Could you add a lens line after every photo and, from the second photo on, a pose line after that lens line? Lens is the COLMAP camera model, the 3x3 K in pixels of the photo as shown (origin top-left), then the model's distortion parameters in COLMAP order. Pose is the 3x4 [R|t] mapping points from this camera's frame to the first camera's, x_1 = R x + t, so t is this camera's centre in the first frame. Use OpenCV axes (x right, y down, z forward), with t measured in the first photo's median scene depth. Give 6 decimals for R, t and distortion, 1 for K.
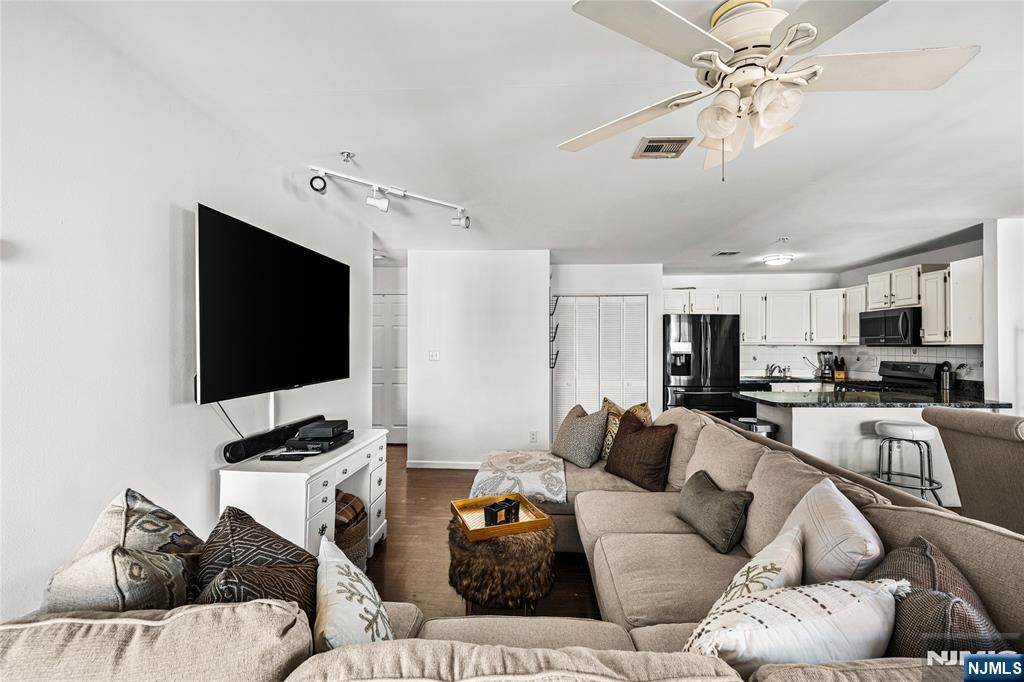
lens RADIAL K [[438.7, 0, 508.9], [0, 438.7, 343.4], [0, 0, 1]] dist [-0.000827, -0.001962]
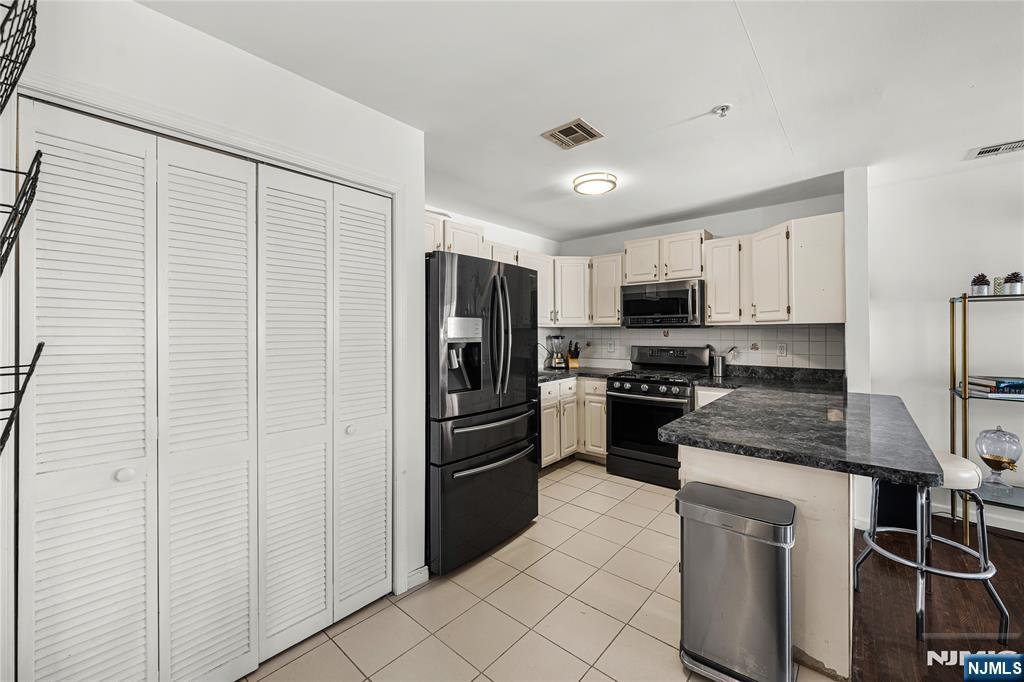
lens RADIAL K [[403.5, 0, 512.9], [0, 403.5, 328.8], [0, 0, 1]] dist [-0.002657, 0.001464]
pose [[0.596931, 0.003527, 0.802285, 0.095728], [0.000062, 0.999990, -0.004442, 0.011626], [-0.802293, 0.002701, 0.596925, 0.757842]]
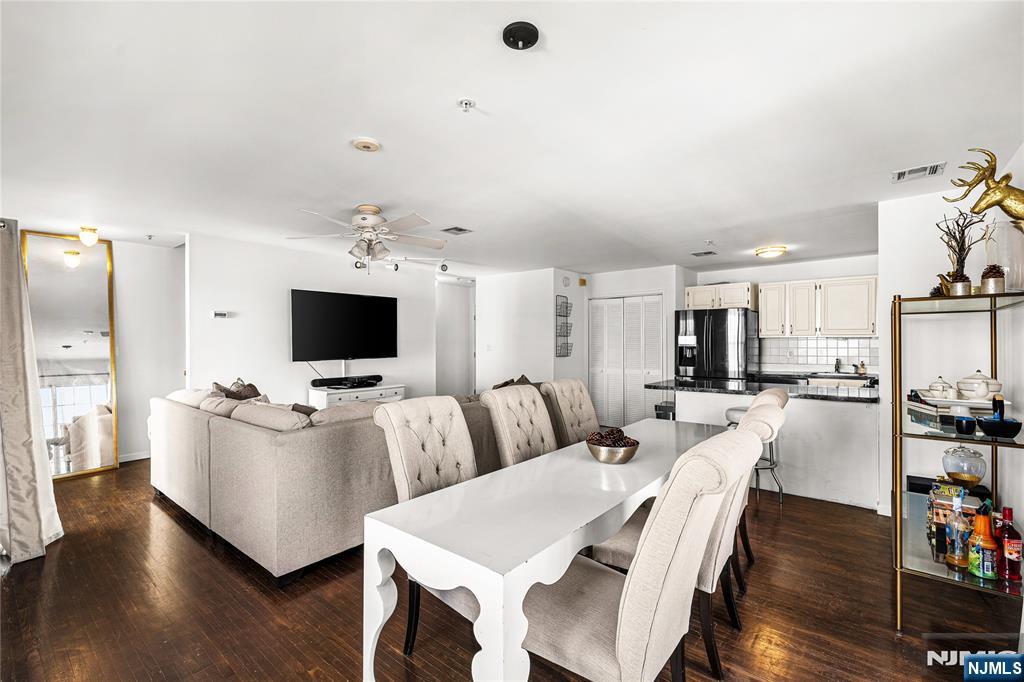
lens RADIAL K [[467.1, 0, 506.1], [0, 467.1, 338.4], [0, 0, 1]] dist [0.001541, -0.001557]
pose [[0.811778, -0.007499, -0.583918, 0.746813], [0.006982, 0.999971, -0.003136, 0.004502], [0.583925, -0.001531, 0.811806, -0.215958]]
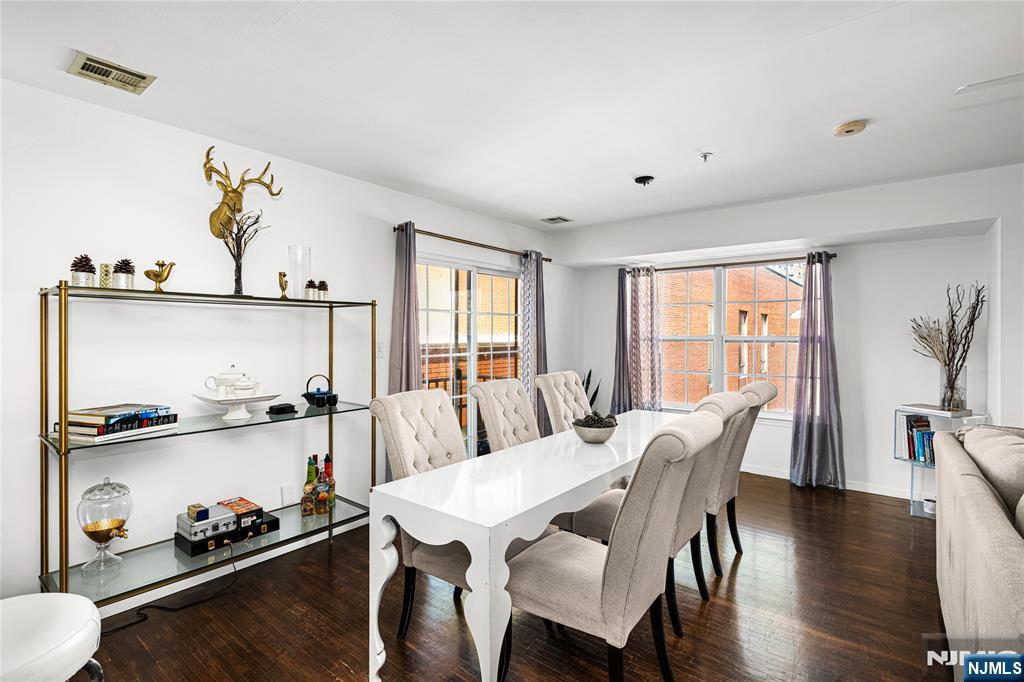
lens RADIAL K [[483.2, 0, 513.6], [0, 483.2, 339.1], [0, 0, 1]] dist [-0.002096, 0.000053]
pose [[-0.822811, -0.006282, 0.568281, 0.329489], [-0.003517, 0.999976, 0.005961, 0.006643], [-0.568304, 0.002907, -0.822813, 0.715819]]
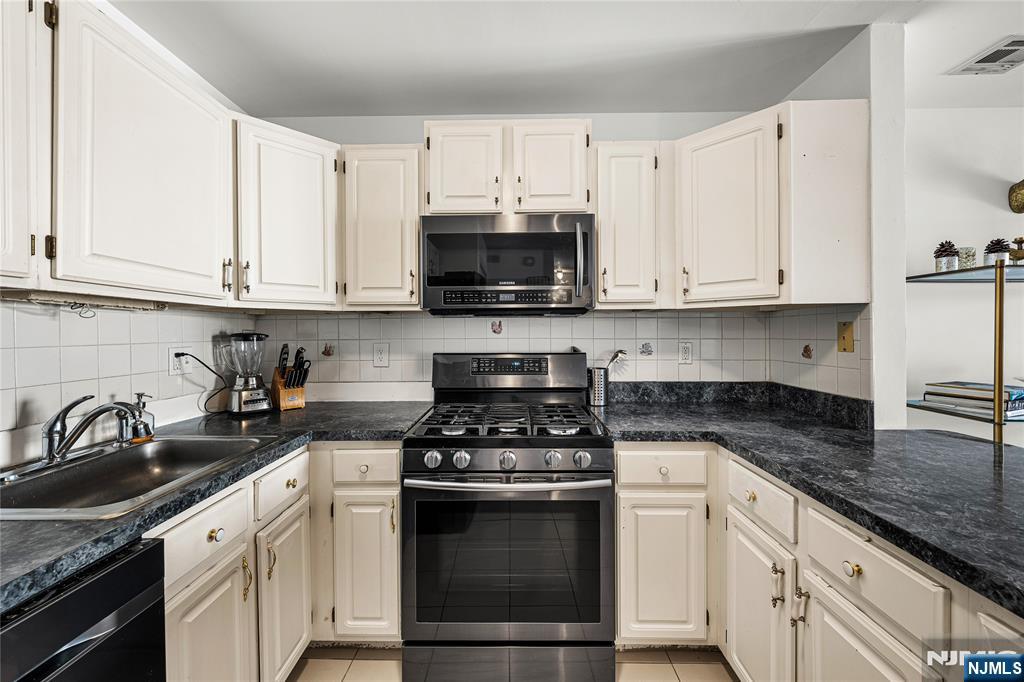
lens RADIAL K [[403.5, 0, 510.7], [0, 403.5, 333.3], [0, 0, 1]] dist [-0.002657, 0.001464]
pose [[-0.049455, -0.001742, 0.998775, 0.506516], [0.000314, 0.999998, 0.001760, 0.022909], [-0.998776, 0.000400, -0.049454, 0.997884]]
